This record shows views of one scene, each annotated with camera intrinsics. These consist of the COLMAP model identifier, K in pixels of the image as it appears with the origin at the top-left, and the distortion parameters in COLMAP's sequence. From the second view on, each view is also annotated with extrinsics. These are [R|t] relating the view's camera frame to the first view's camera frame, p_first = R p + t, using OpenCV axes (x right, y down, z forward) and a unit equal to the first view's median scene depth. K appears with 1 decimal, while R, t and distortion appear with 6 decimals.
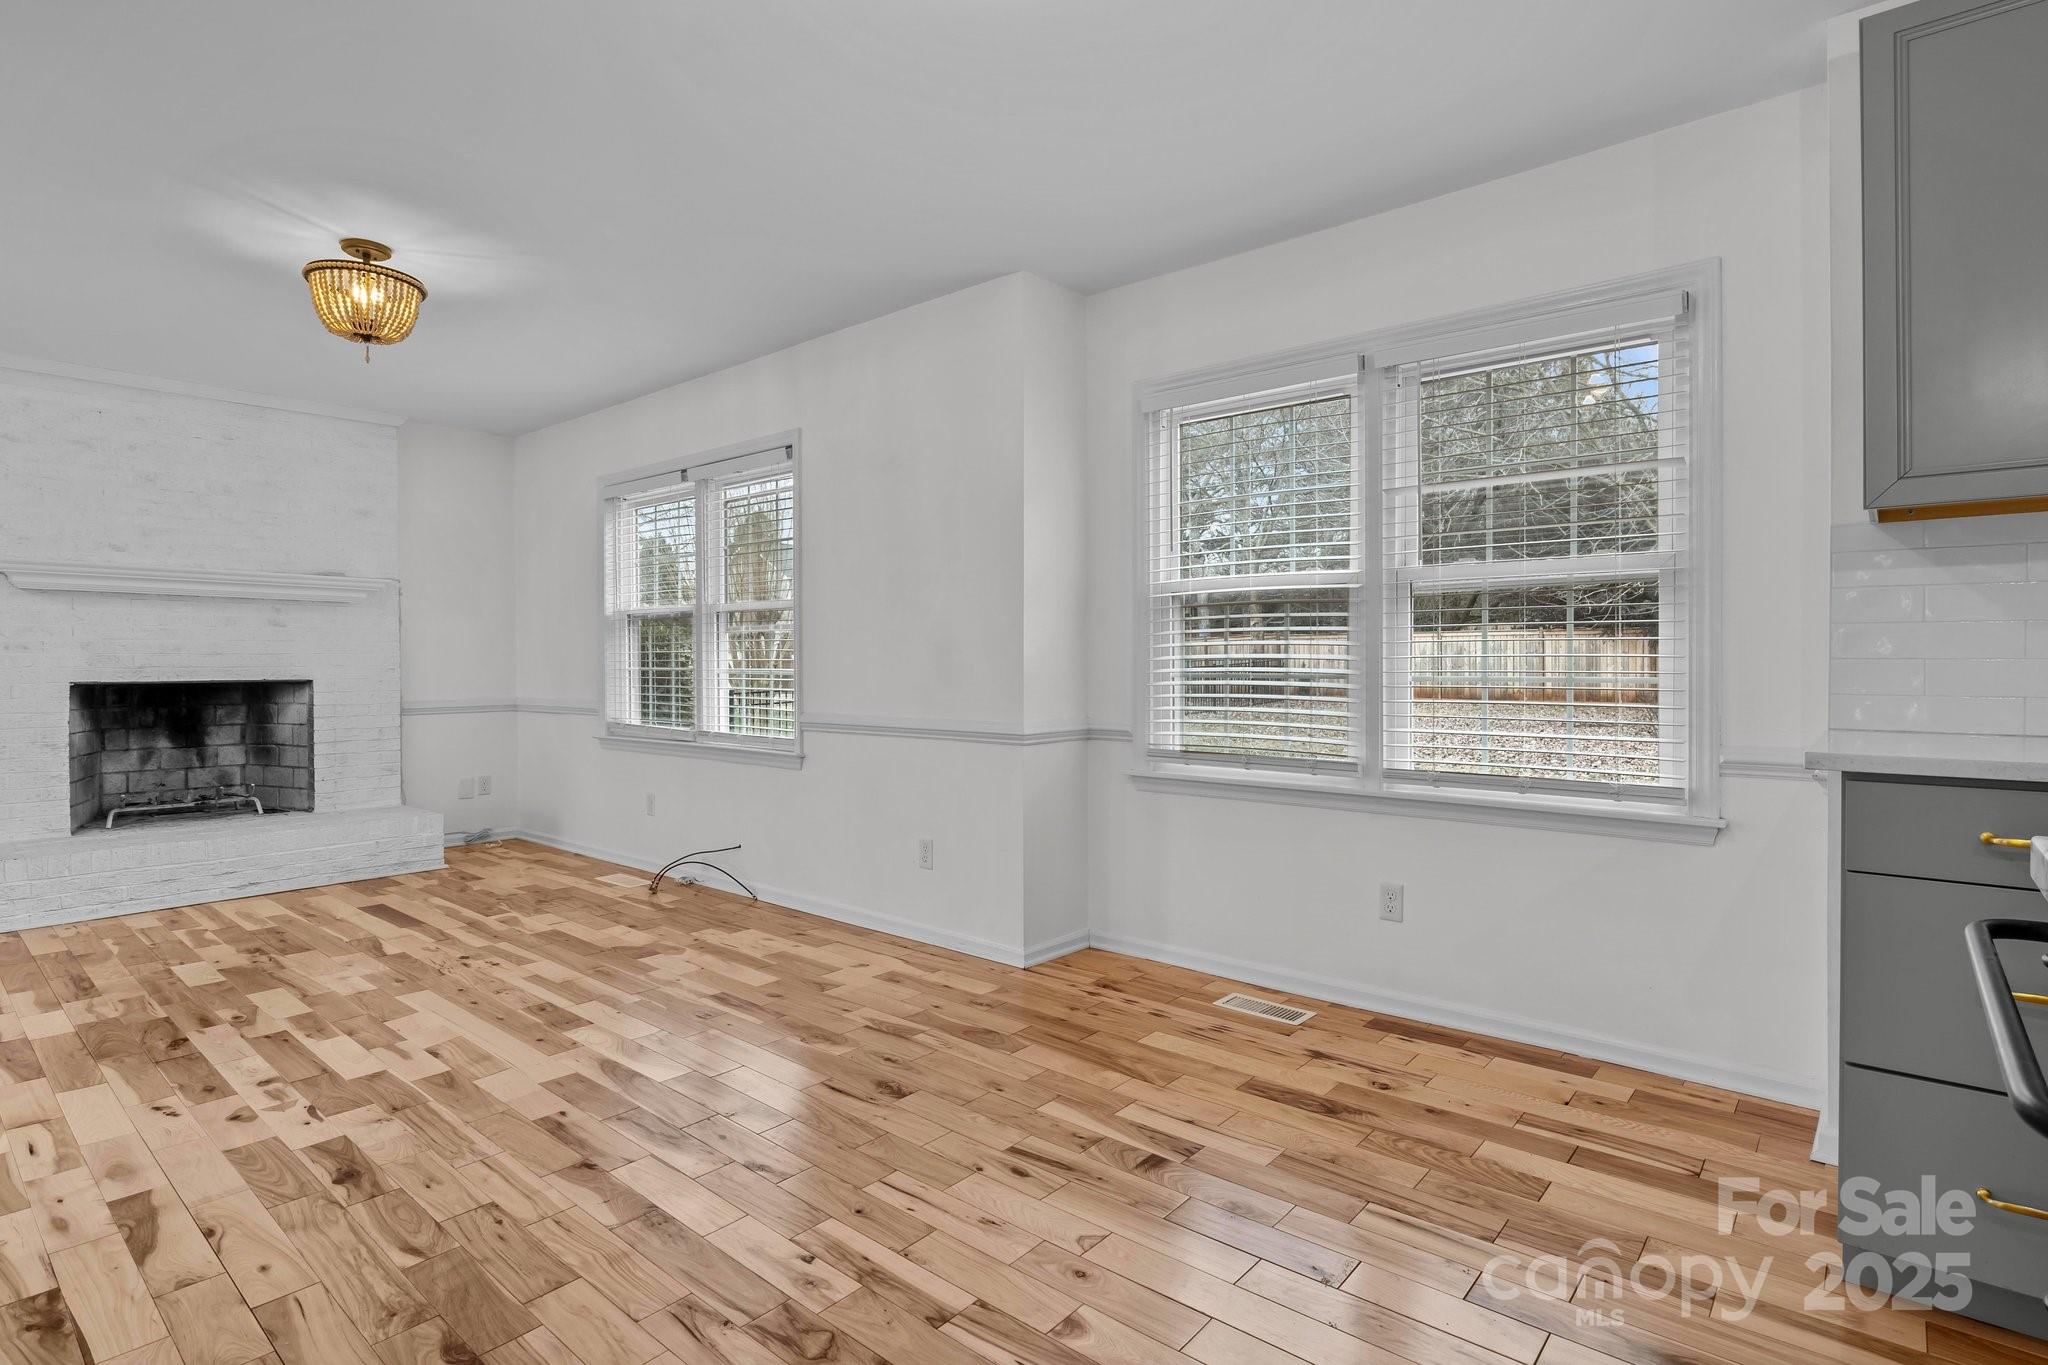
lens RADIAL K [[1019.5, 0, 1033.8], [0, 1019.5, 673.7], [0, 0, 1]] dist [-0.009383, -0.000244]
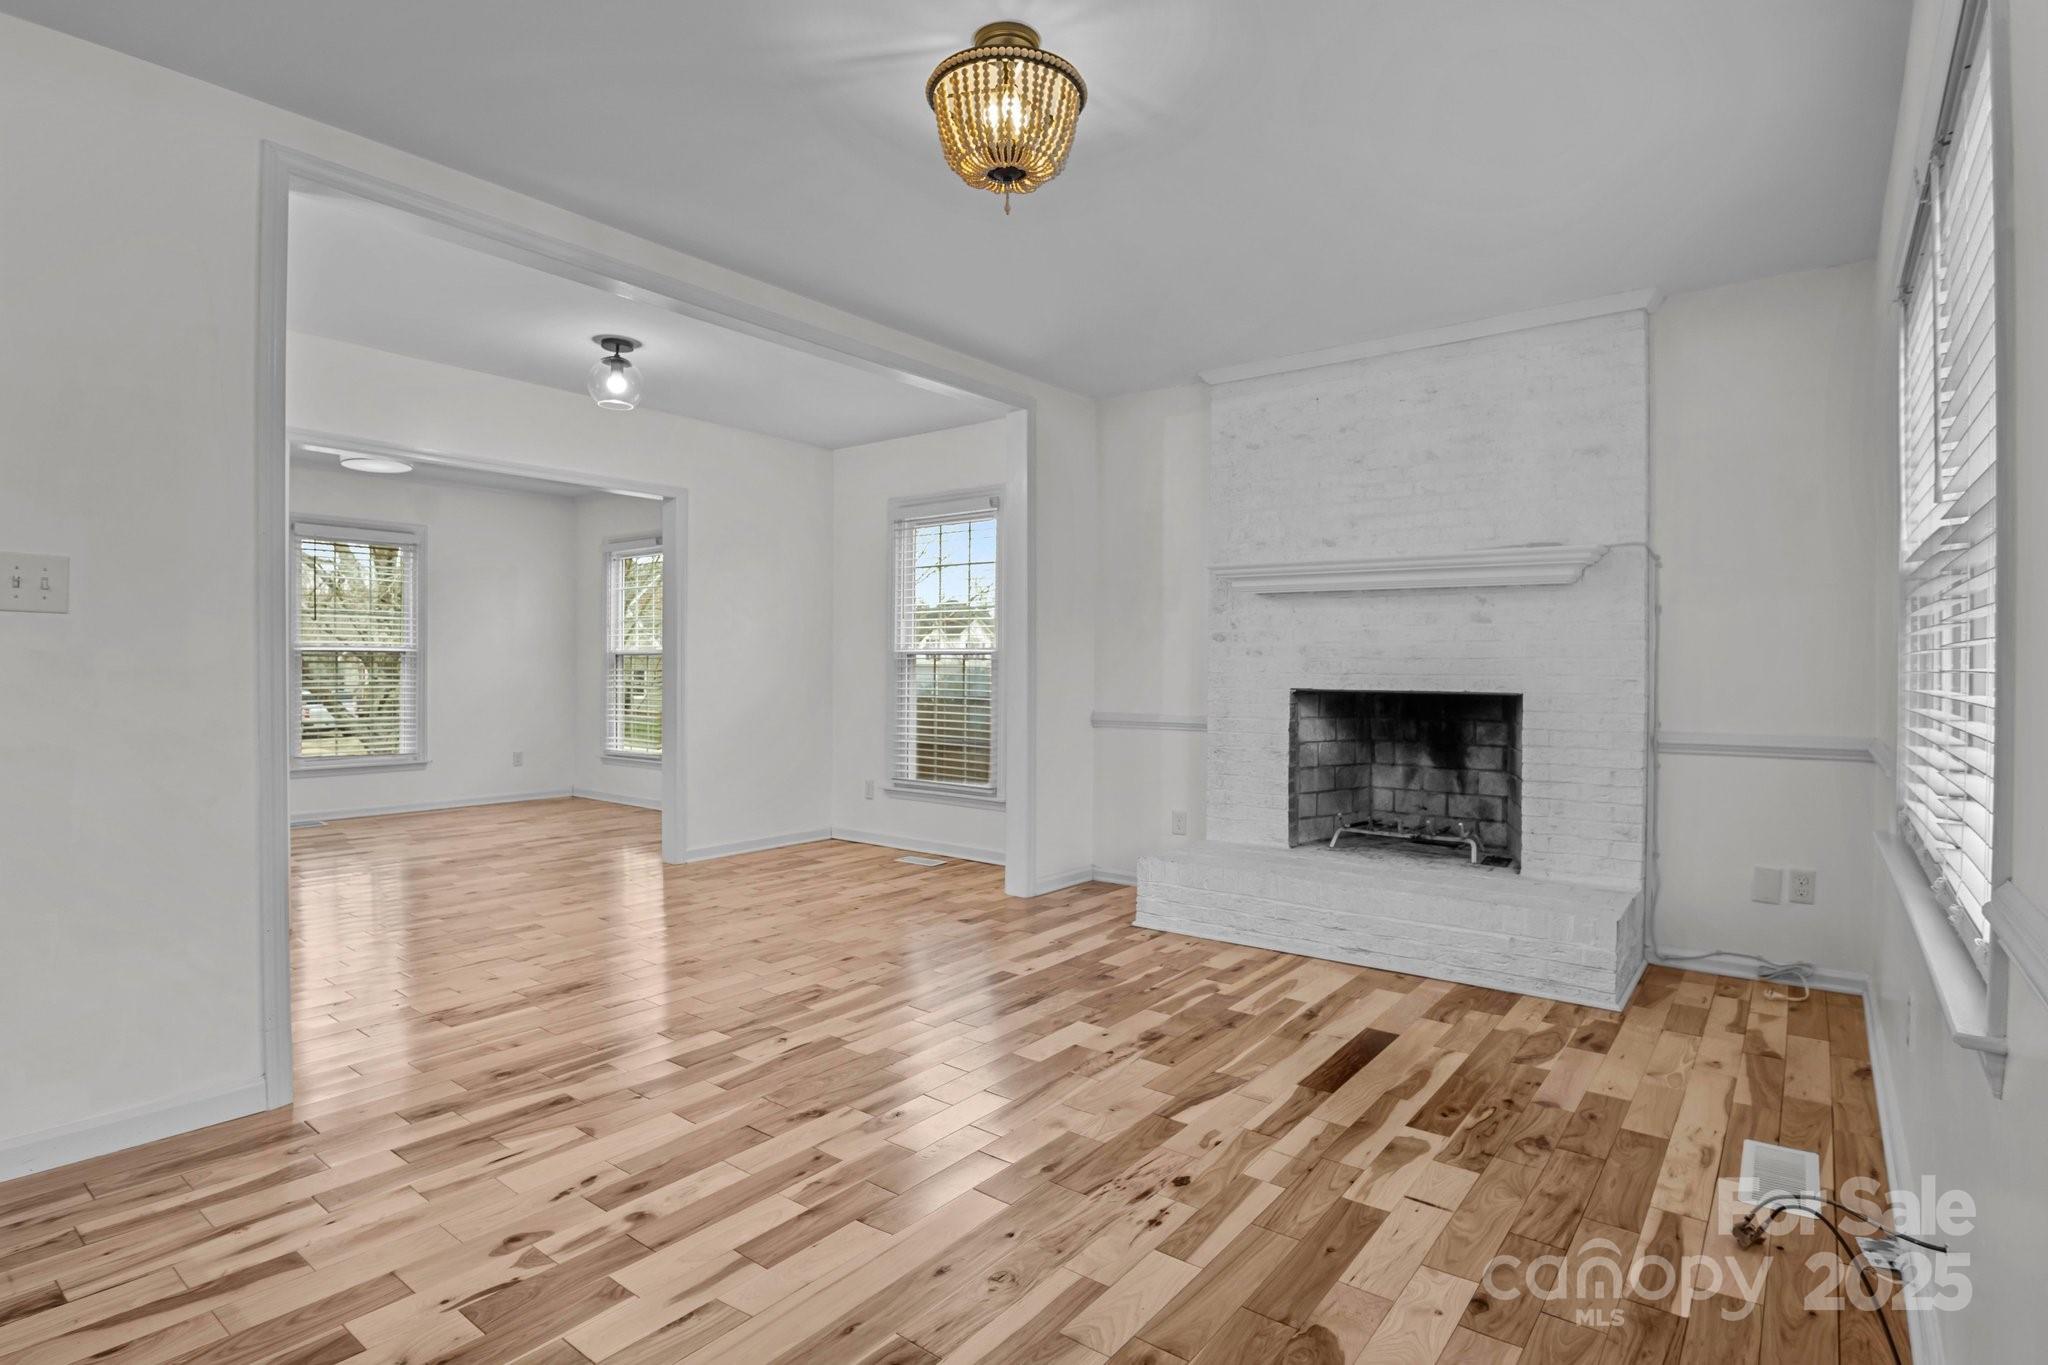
lens RADIAL K [[1027.0, 0, 1026.7], [0, 1027.0, 676.1], [0, 0, 1]] dist [-0.021664, -0.001321]
pose [[0.043613, 0.012320, -0.998973, 0.007663], [-0.017627, 0.999778, 0.011561, -0.008840], [0.998893, 0.017105, 0.043820, 0.627615]]
